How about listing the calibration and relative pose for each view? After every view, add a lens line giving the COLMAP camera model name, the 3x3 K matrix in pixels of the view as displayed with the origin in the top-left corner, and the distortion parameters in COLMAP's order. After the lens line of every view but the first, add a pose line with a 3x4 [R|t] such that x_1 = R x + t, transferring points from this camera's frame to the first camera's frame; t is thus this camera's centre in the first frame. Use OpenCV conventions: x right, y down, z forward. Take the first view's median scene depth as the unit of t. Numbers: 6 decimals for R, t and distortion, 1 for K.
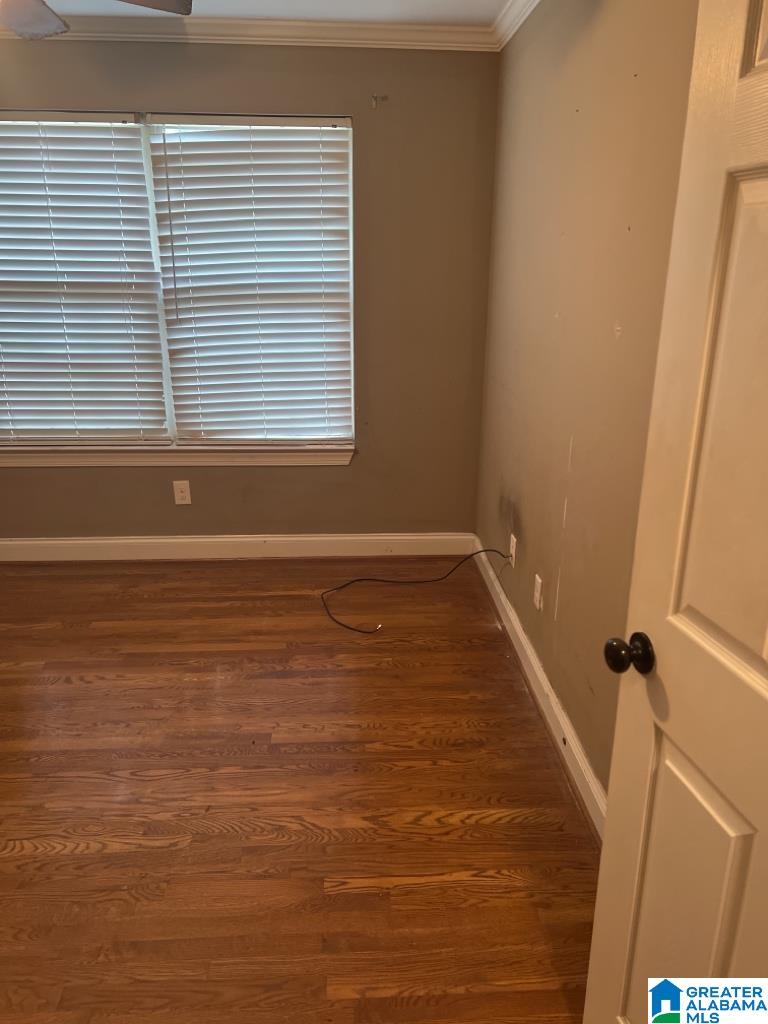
lens RADIAL K [[764.6, 0, 395.7], [0, 764.6, 515.7], [0, 0, 1]] dist [0.043032, -0.042436]
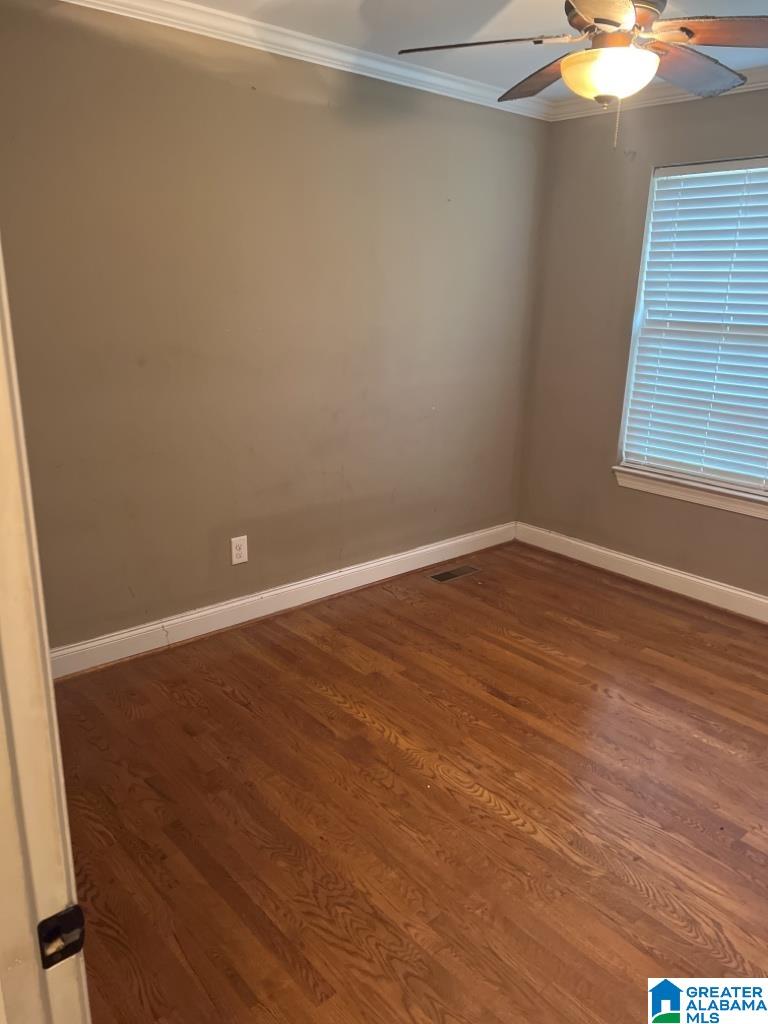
lens RADIAL K [[779.5, 0, 384.0], [0, 779.5, 512.0], [0, 0, 1]] dist [0.006529, -0.002441]
pose [[0.615853, 0.233451, -0.752480, 0.186703], [-0.276676, 0.958346, 0.070880, -0.017032], [0.737683, 0.164542, 0.654790, 0.051231]]
